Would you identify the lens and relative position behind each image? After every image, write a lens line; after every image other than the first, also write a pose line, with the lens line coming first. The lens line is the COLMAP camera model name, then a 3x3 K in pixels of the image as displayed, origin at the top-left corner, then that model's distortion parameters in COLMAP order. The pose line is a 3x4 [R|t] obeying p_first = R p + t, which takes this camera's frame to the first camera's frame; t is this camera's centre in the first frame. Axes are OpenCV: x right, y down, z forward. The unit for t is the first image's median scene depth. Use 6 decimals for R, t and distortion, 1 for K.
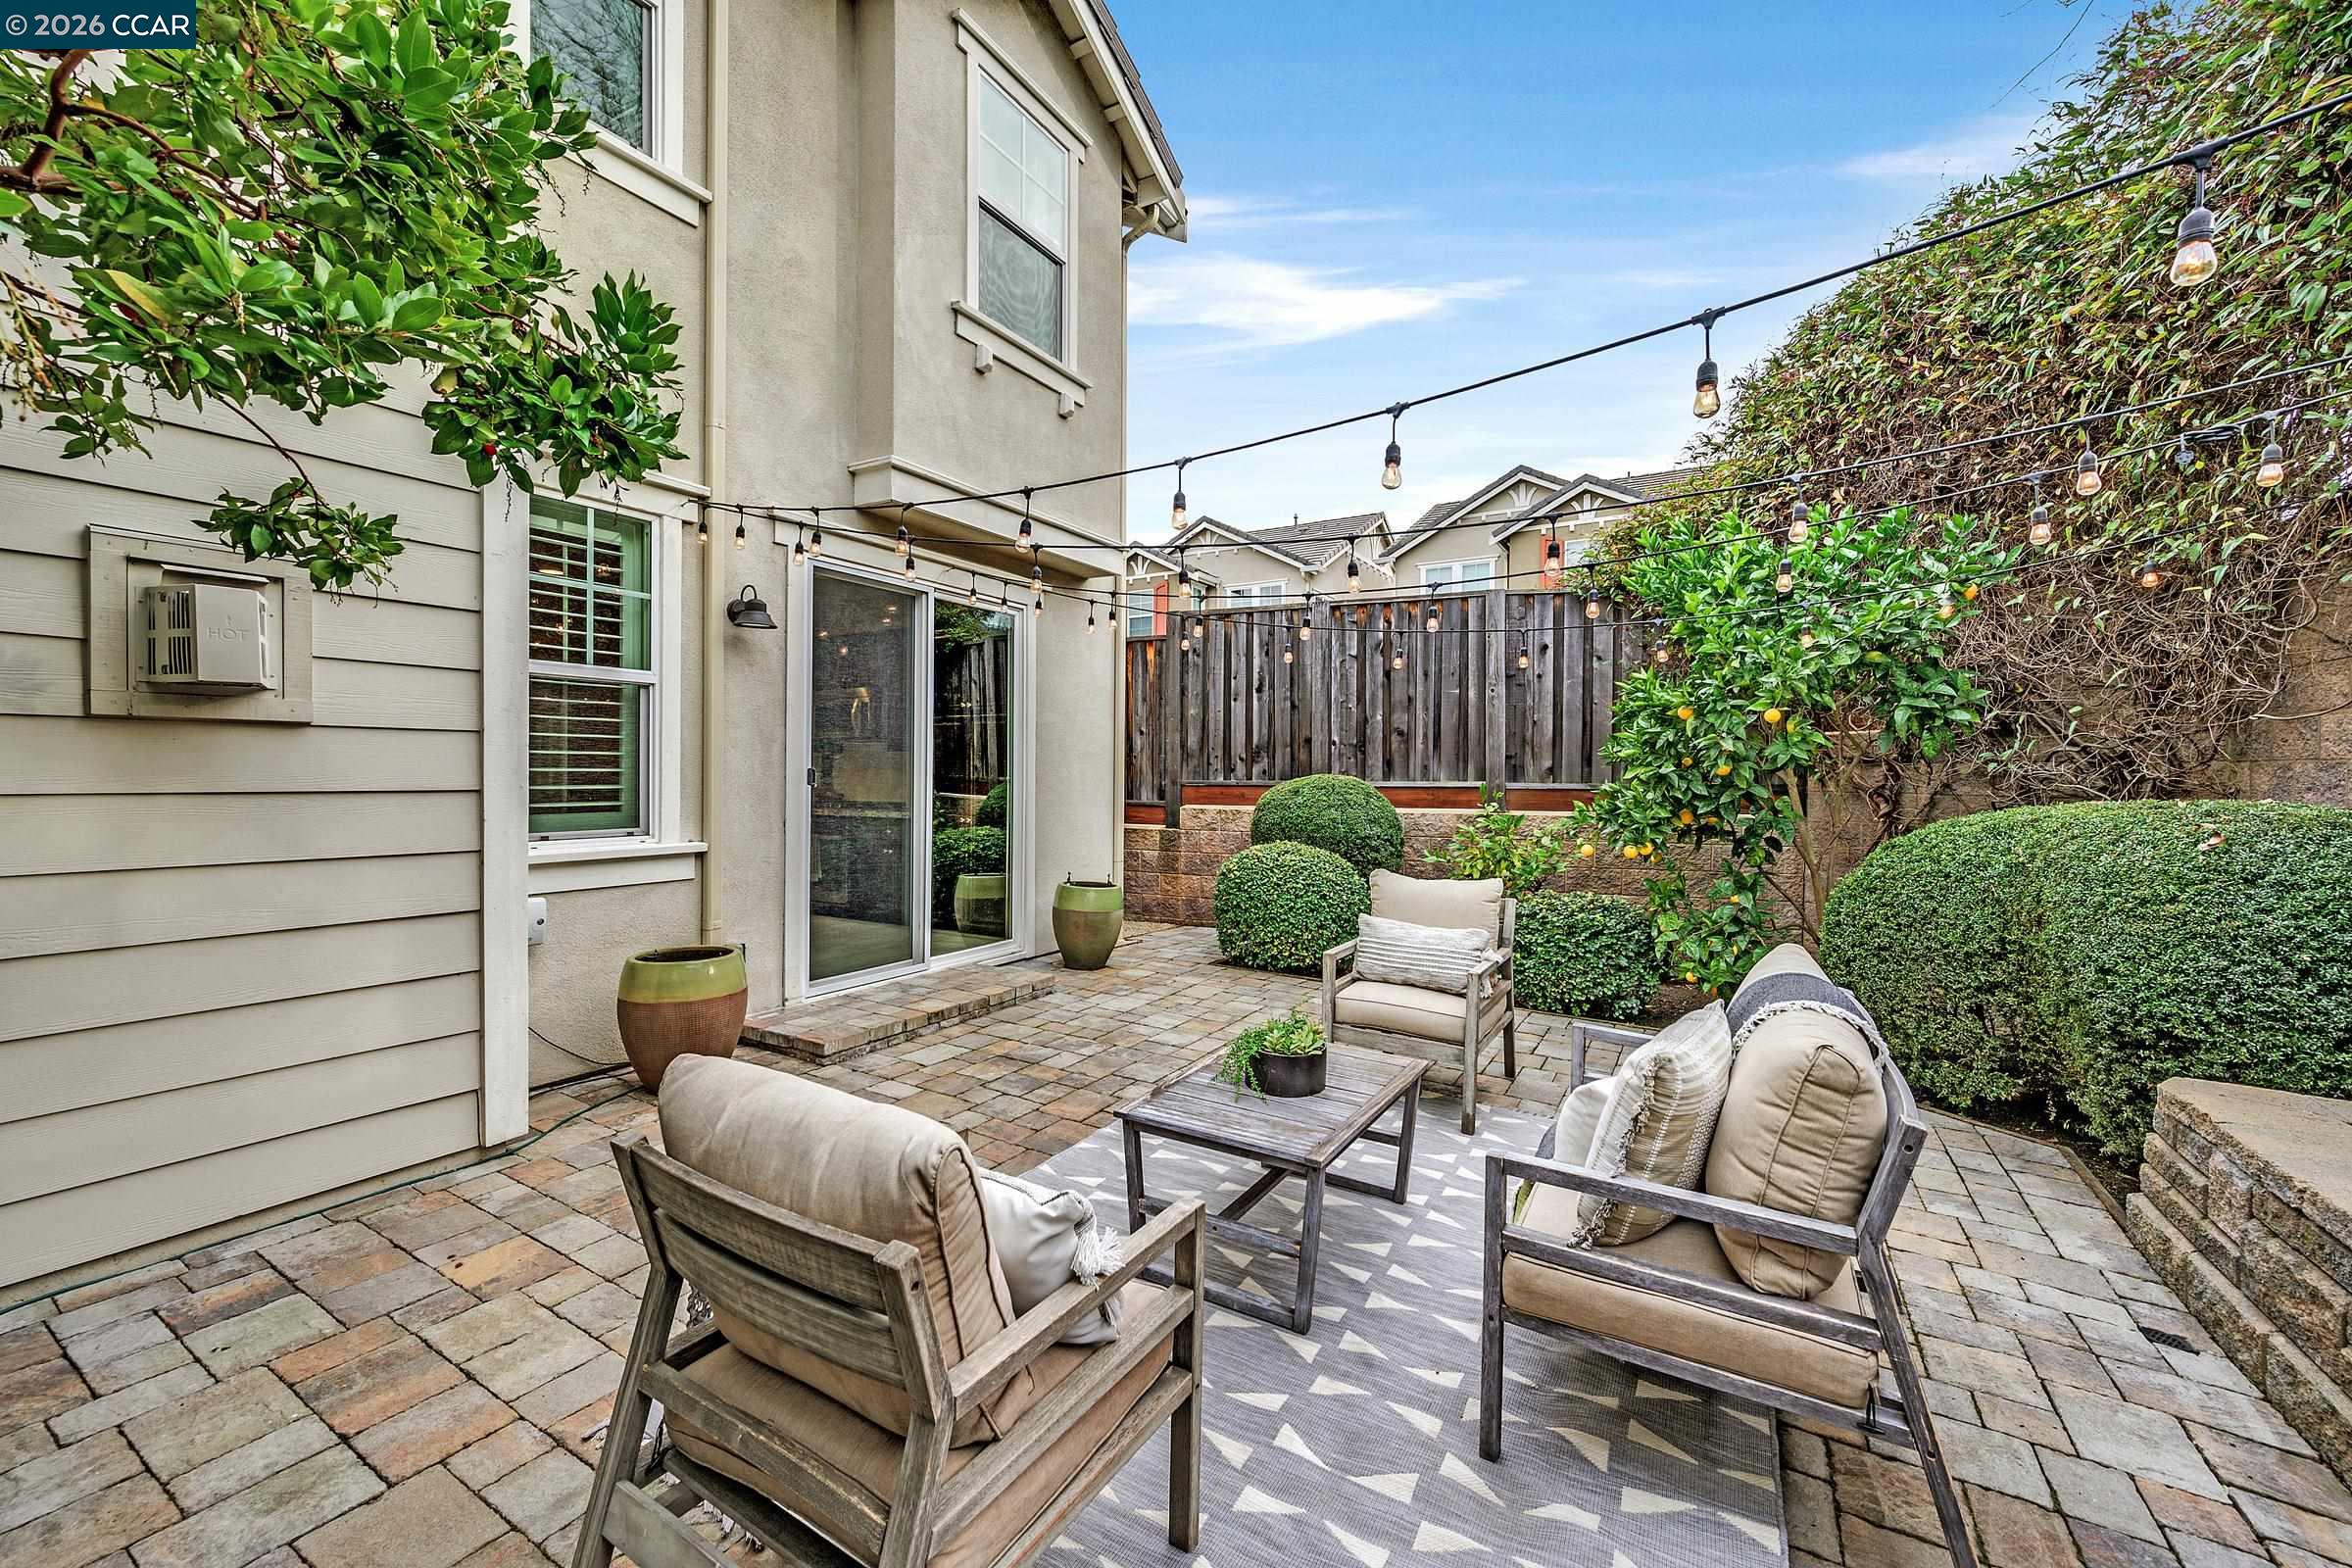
lens RADIAL K [[933.2, 0, 1182.5], [0, 933.2, 776.1], [0, 0, 1]] dist [-0.001431, -0.000063]
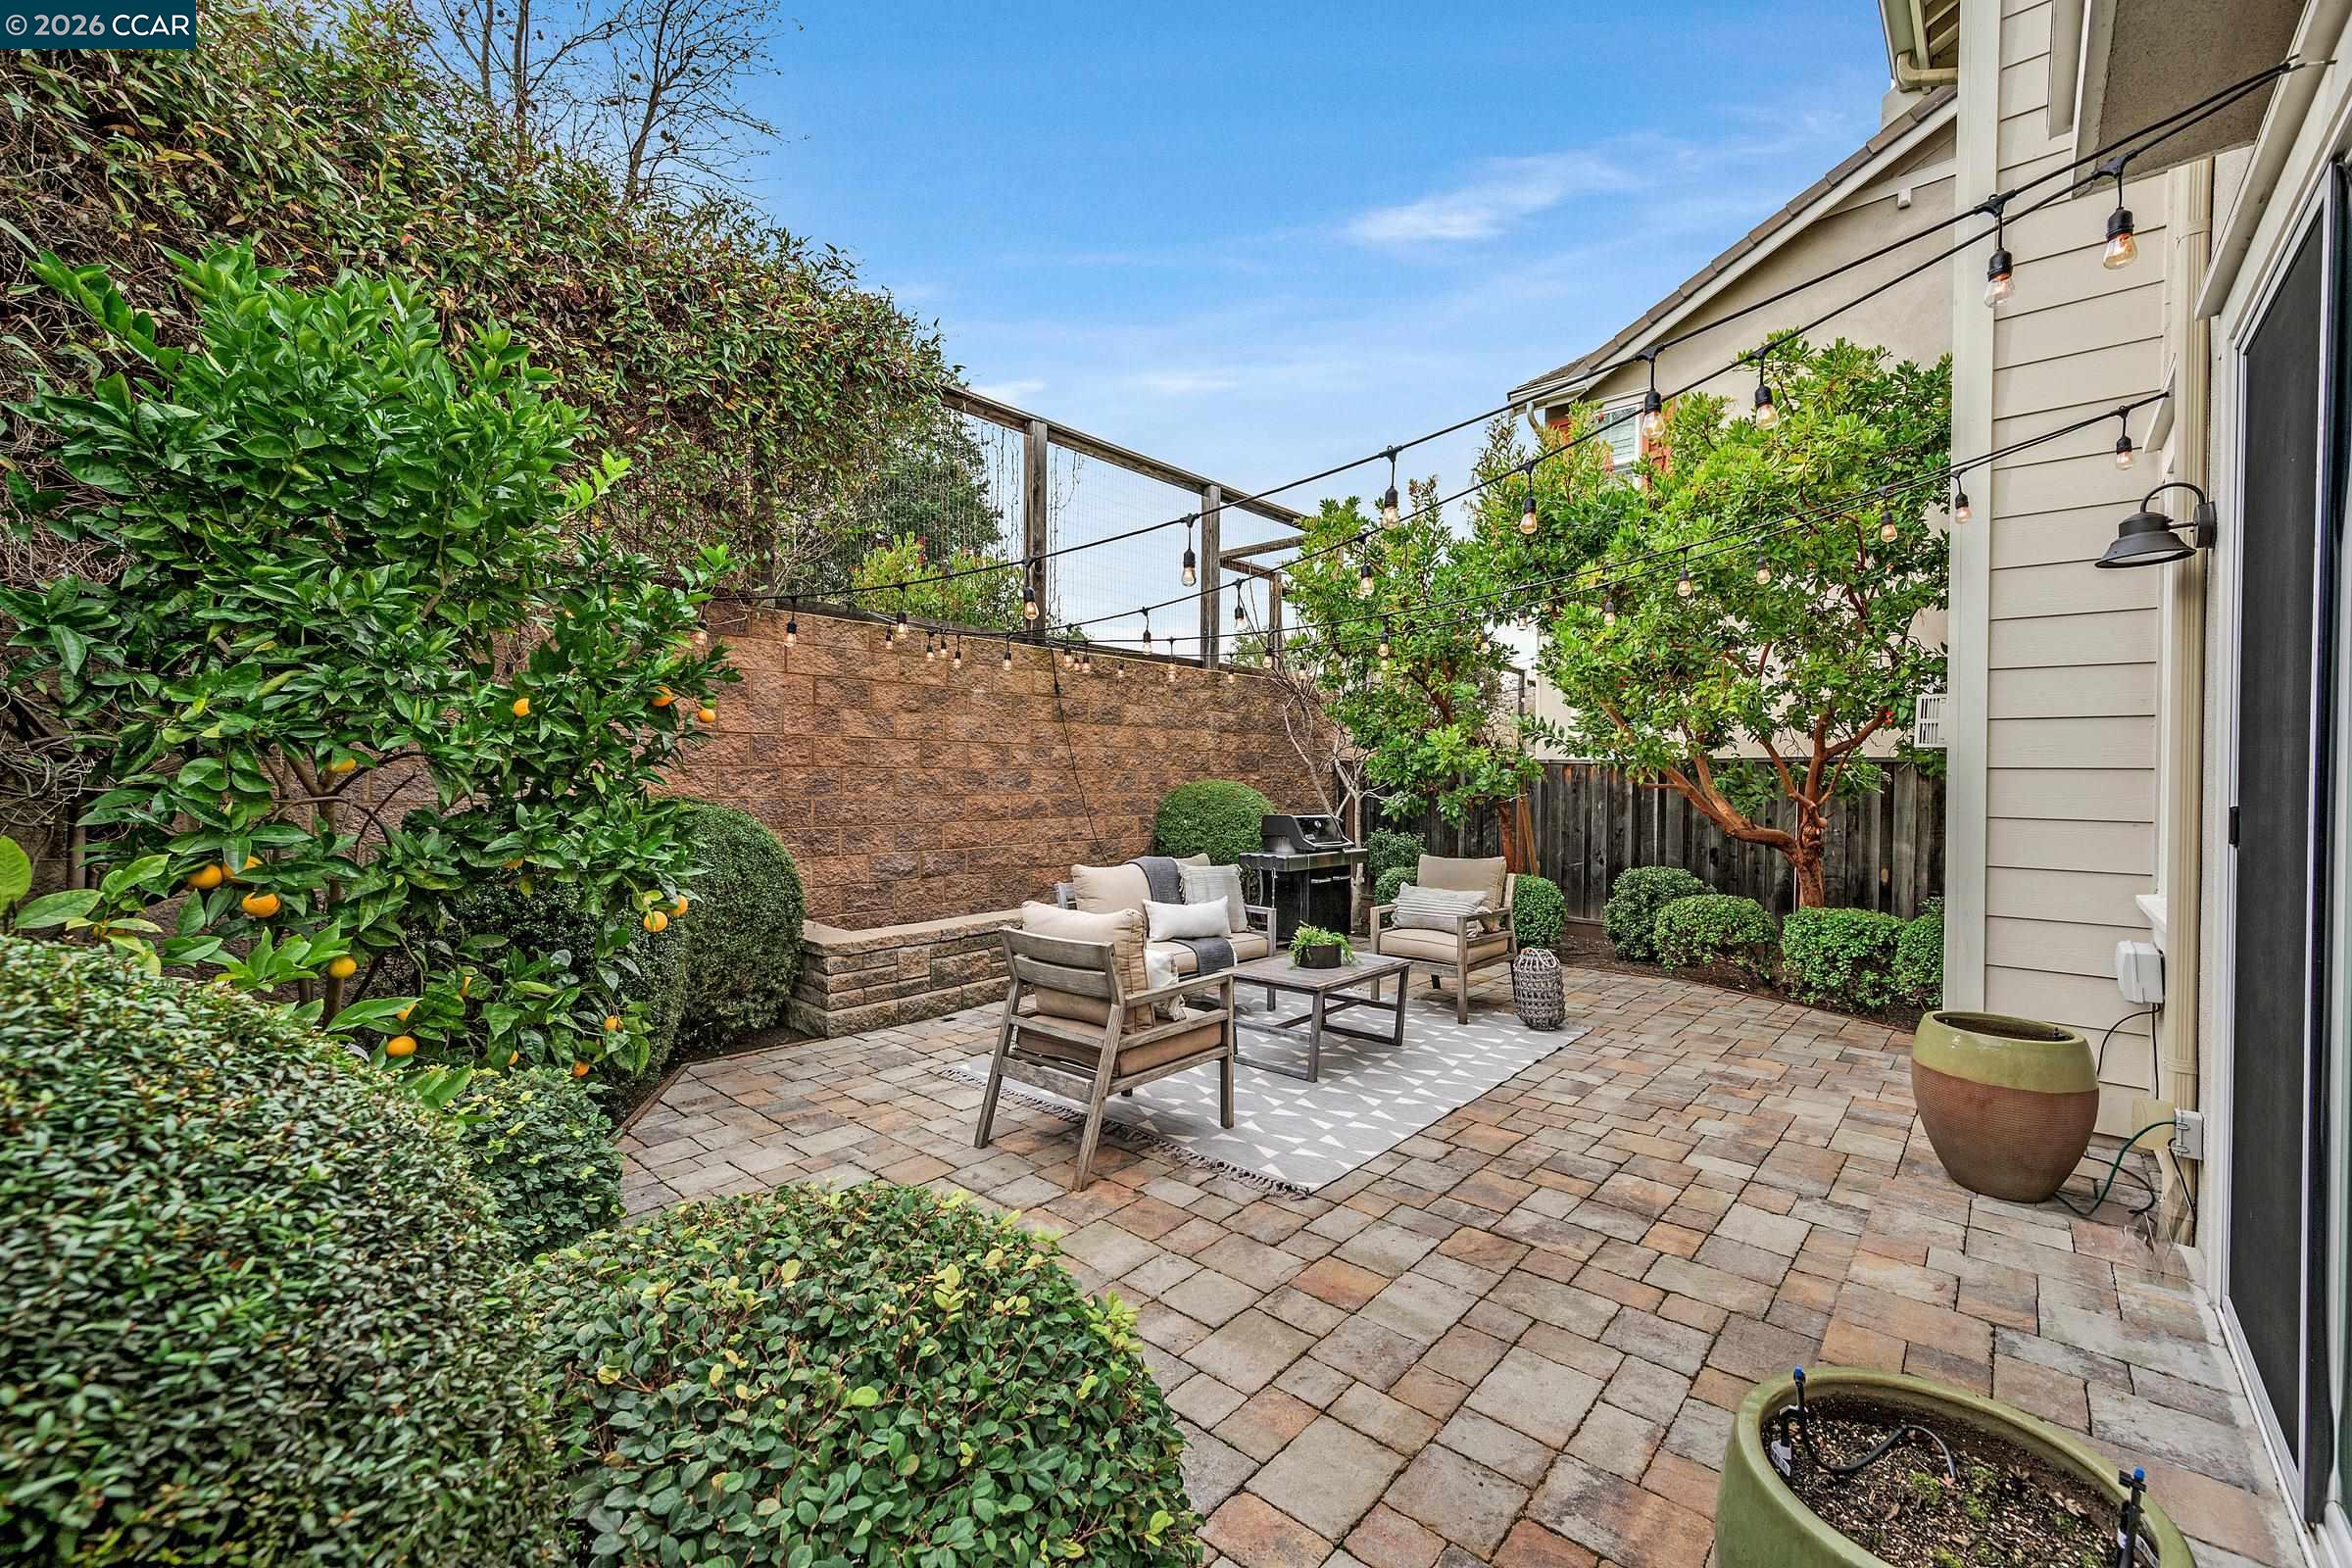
lens RADIAL K [[933.2, 0, 1181.4], [0, 933.2, 782.0], [0, 0, 1]] dist [-0.001431, -0.000063]
pose [[-0.981040, -0.018226, 0.192949, 0.008929], [-0.015592, 0.999763, 0.015162, -0.012038], [-0.193180, 0.011866, -0.981092, 1.004494]]
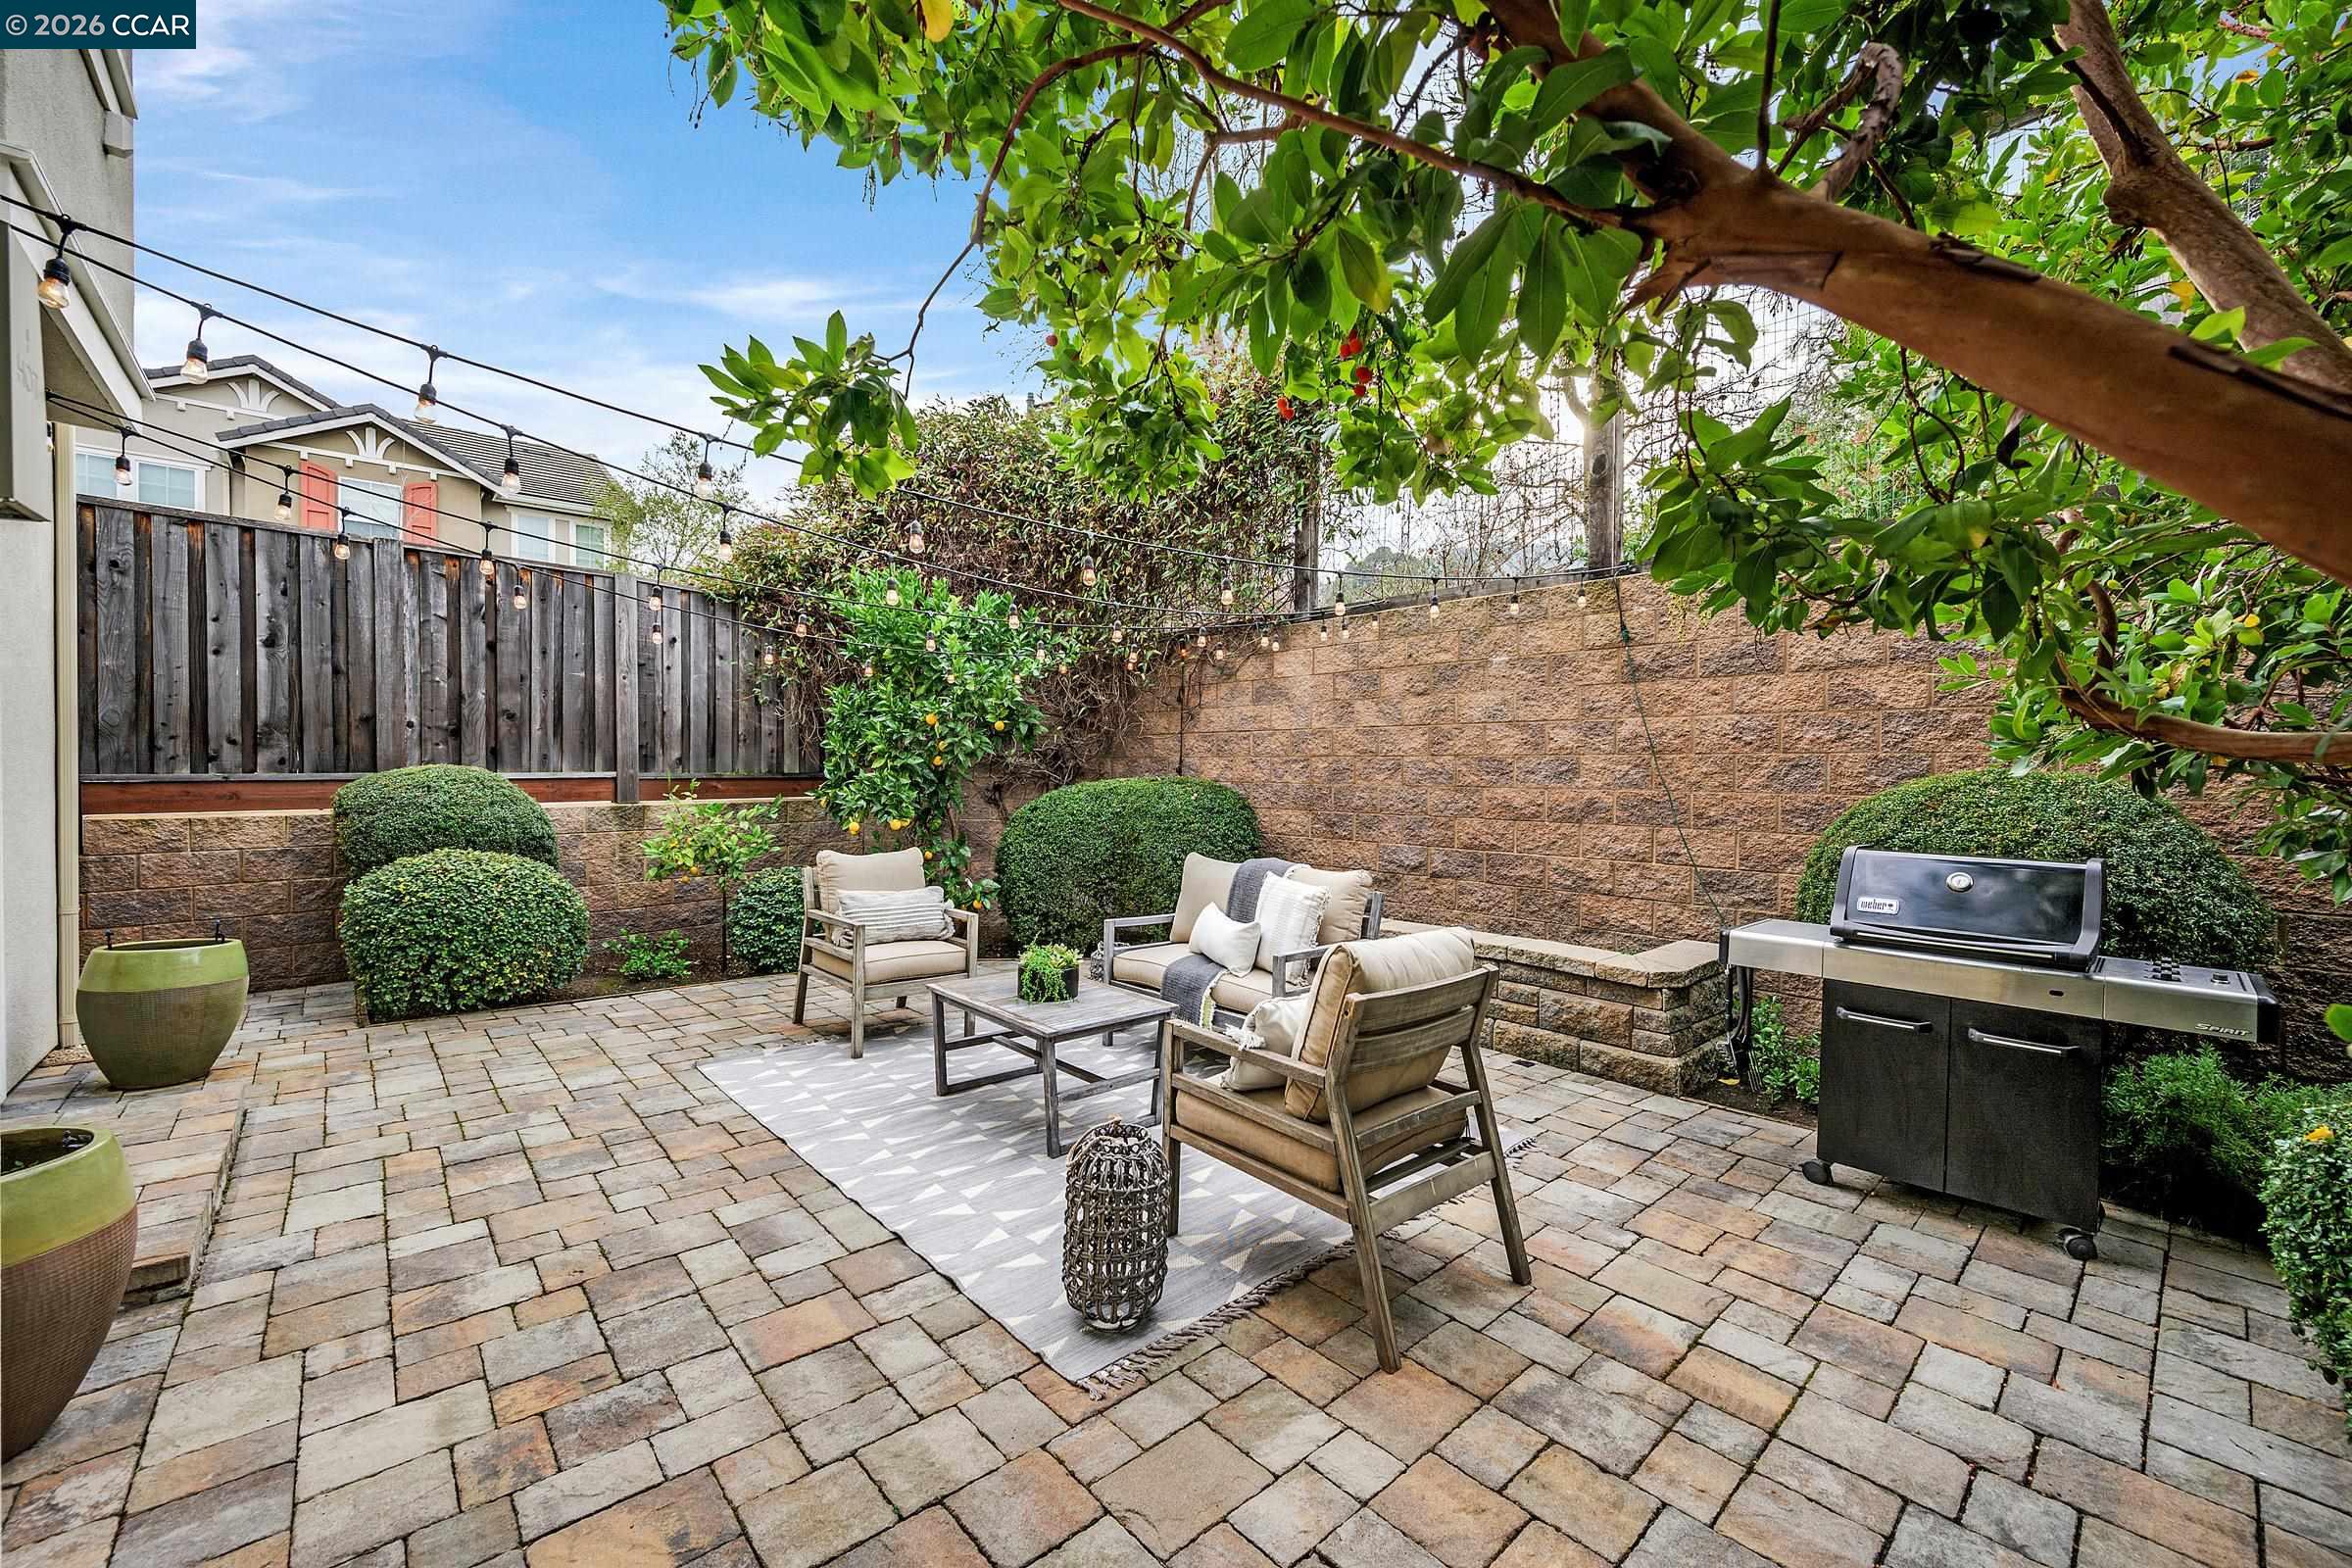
lens RADIAL K [[933.2, 0, 1186.8], [0, 933.2, 780.0], [0, 0, 1]] dist [-0.001431, -0.000063]
pose [[0.290884, -0.016197, 0.956621, -0.407795], [0.001536, 0.999863, 0.016462, -0.000658], [-0.956757, -0.003319, 0.290869, 0.154218]]
